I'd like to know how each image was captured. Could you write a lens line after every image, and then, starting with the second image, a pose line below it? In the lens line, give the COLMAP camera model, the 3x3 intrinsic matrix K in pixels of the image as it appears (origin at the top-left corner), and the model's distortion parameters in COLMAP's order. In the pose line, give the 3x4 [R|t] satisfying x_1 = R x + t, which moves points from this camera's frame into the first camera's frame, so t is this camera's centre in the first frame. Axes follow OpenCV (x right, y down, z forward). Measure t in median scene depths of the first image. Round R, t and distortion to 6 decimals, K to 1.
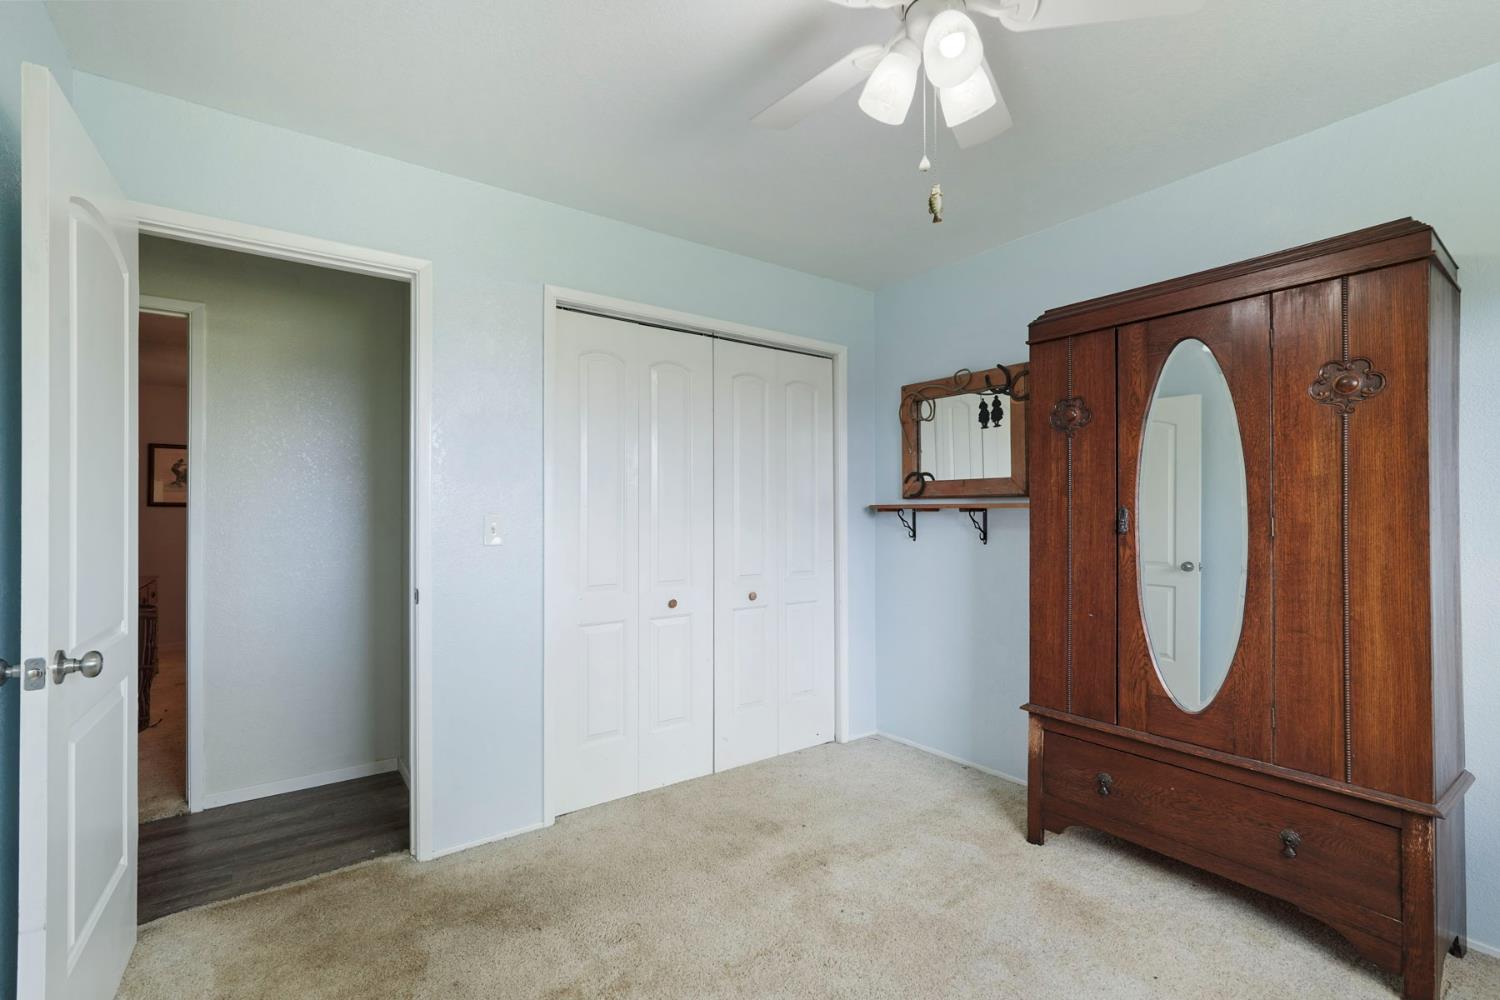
lens RADIAL K [[679.3, 0, 751.4], [0, 679.3, 505.1], [0, 0, 1]] dist [-0.002820, 0.001539]
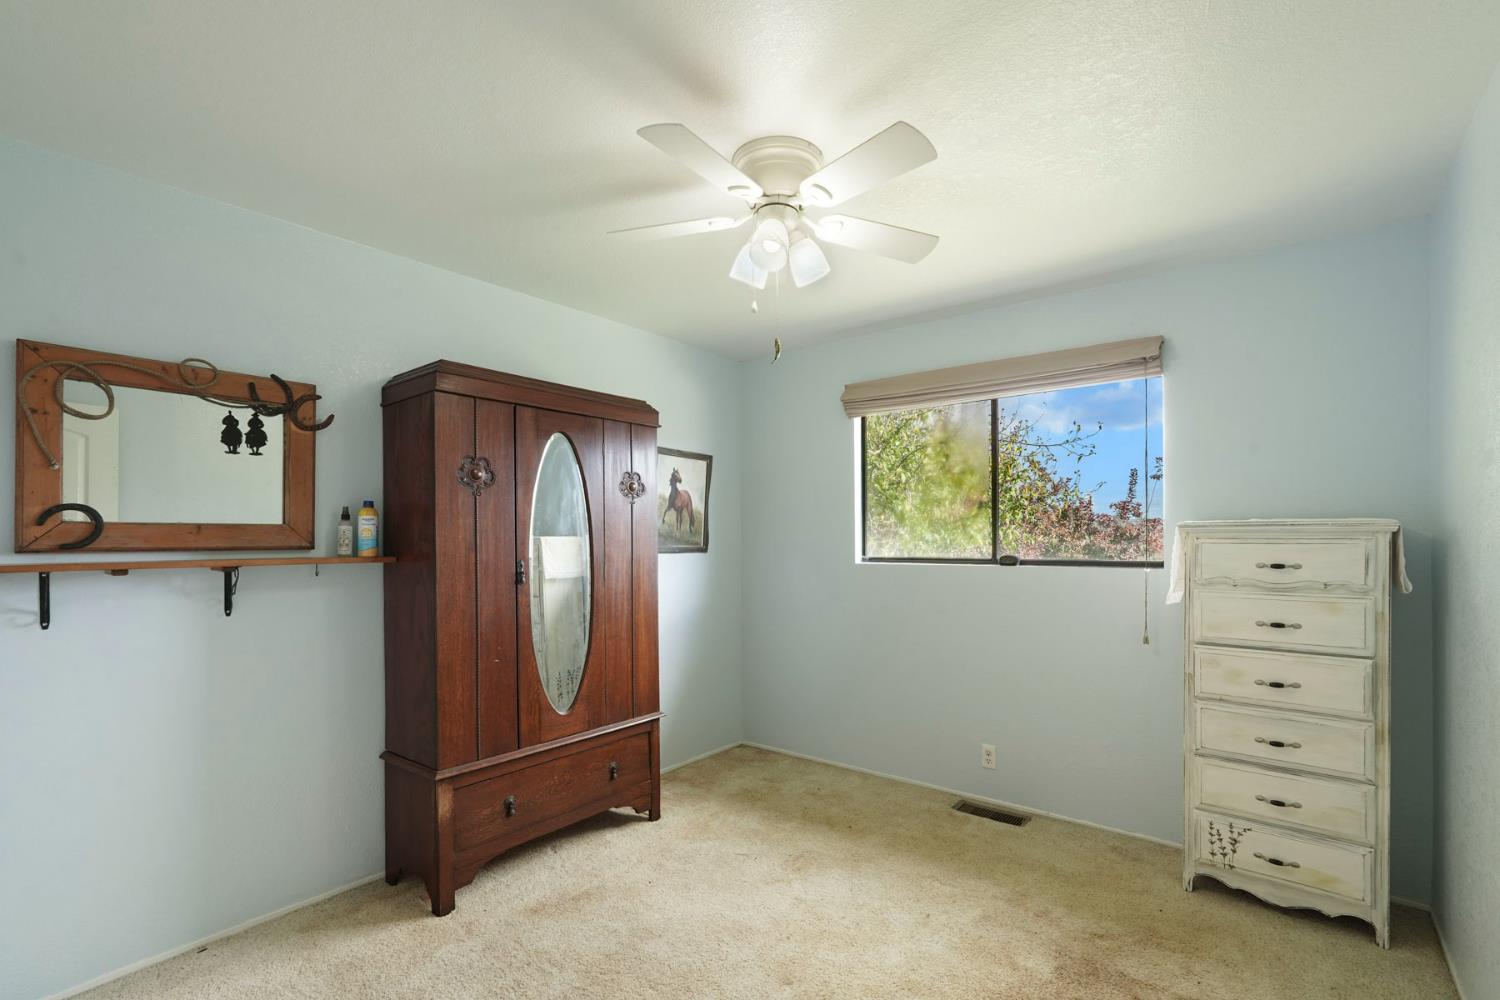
lens RADIAL K [[679.3, 0, 767.2], [0, 679.3, 536.1], [0, 0, 1]] dist [-0.002820, 0.001539]
pose [[-0.277020, 0.000518, 0.960864, -0.514069], [-0.007935, 0.999965, -0.002827, -0.029553], [-0.960831, -0.008407, -0.277006, 0.678285]]
